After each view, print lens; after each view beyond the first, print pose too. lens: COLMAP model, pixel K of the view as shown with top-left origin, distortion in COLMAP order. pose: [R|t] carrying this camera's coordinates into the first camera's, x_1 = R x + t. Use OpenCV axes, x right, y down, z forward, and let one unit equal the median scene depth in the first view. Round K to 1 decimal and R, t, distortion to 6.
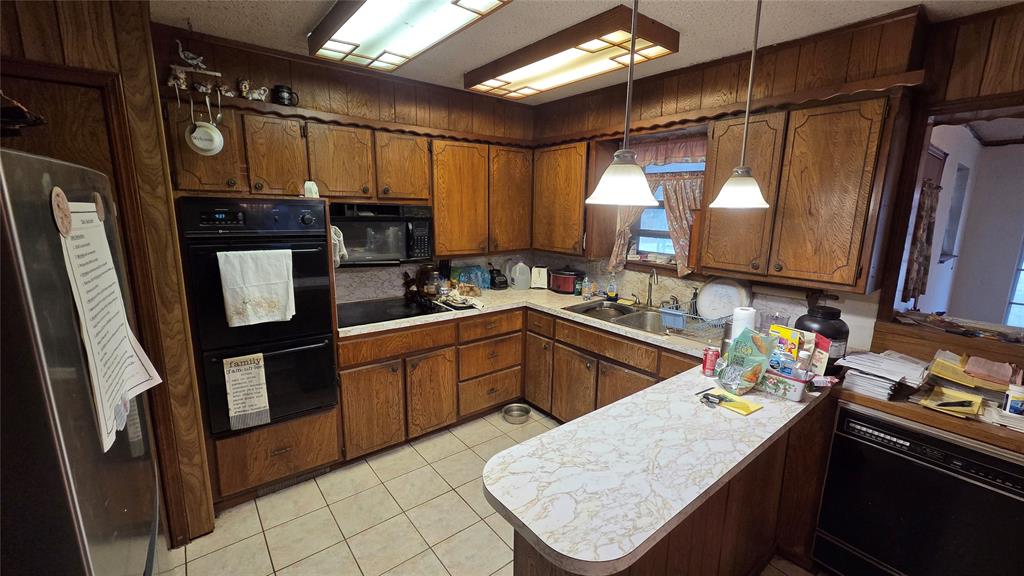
lens RADIAL K [[421.5, 0, 530.3], [0, 421.5, 290.6], [0, 0, 1]] dist [0.001787, 0.000241]
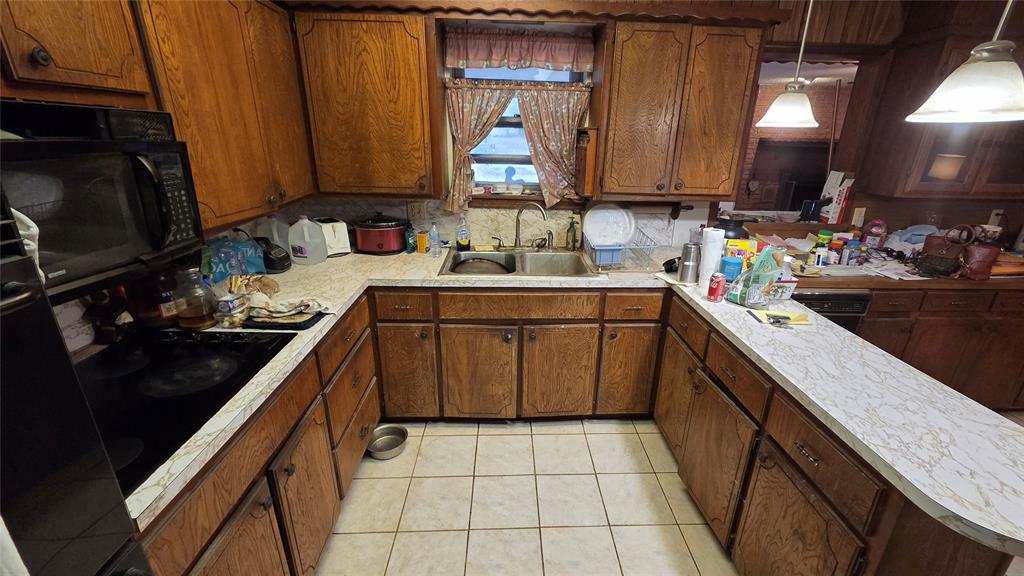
lens RADIAL K [[421.5, 0, 516.0], [0, 421.5, 291.4], [0, 0, 1]] dist [0.001787, 0.000241]
pose [[0.598659, -0.281700, 0.749835, -0.450610], [0.143023, 0.958668, 0.245967, -0.101674], [-0.788132, -0.040007, 0.614205, 0.553784]]
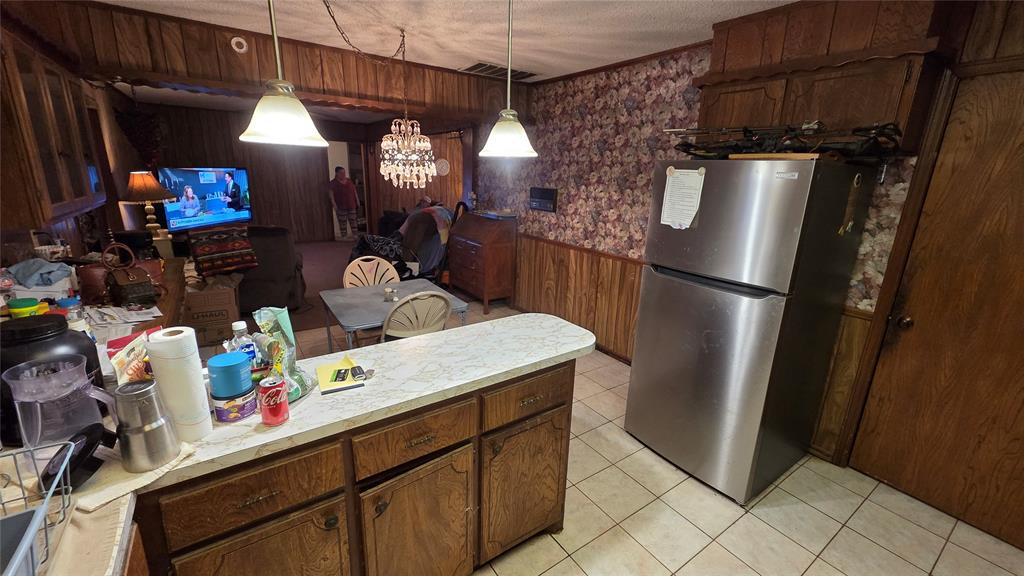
lens RADIAL K [[421.5, 0, 510.4], [0, 421.5, 289.6], [0, 0, 1]] dist [0.001787, 0.000241]
pose [[-0.997054, -0.058695, 0.049377, 0.098452], [-0.030793, 0.895906, 0.443176, -0.198219], [-0.070250, 0.440350, -0.895074, 1.114881]]
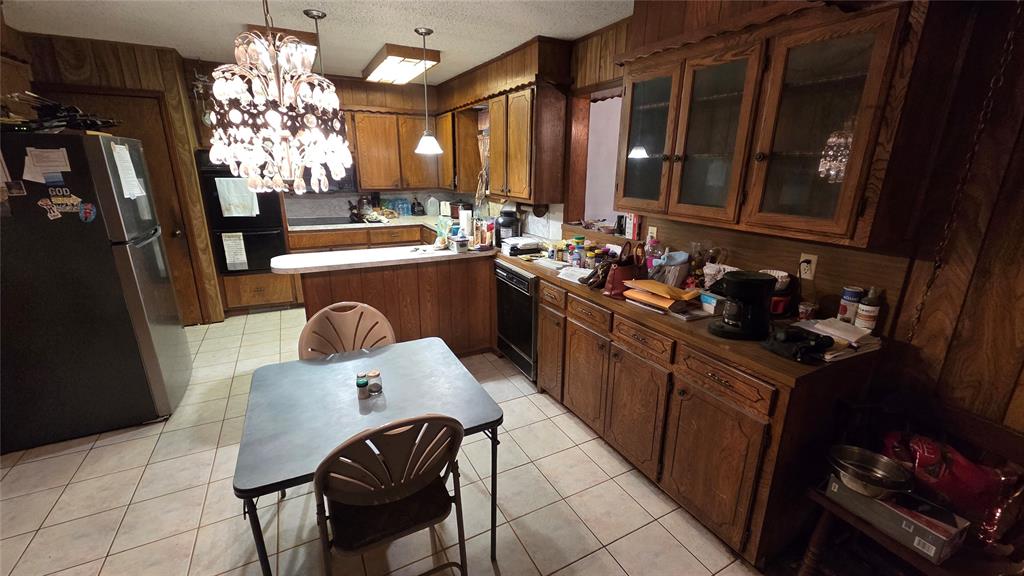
lens RADIAL K [[421.5, 0, 529.0], [0, 421.5, 290.4], [0, 0, 1]] dist [0.001787, 0.000241]
pose [[0.986141, 0.046251, -0.159332, 0.790949], [-0.031347, 0.995001, 0.094814, 0.150124], [0.162920, -0.088506, 0.982662, -0.571862]]
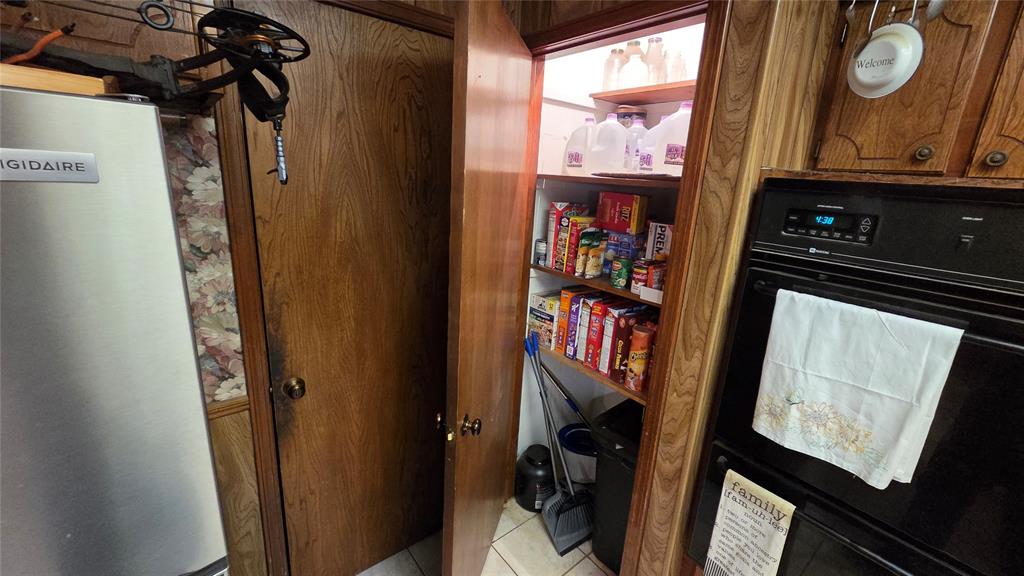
lens RADIAL K [[421.5, 0, 518.0], [0, 421.5, 283.1], [0, 0, 1]] dist [0.001787, 0.000241]
pose [[0.007705, 0.240853, -0.970531, -0.186582], [-0.245207, 0.941383, 0.231673, -0.100655], [0.969440, 0.236196, 0.066312, 0.482510]]
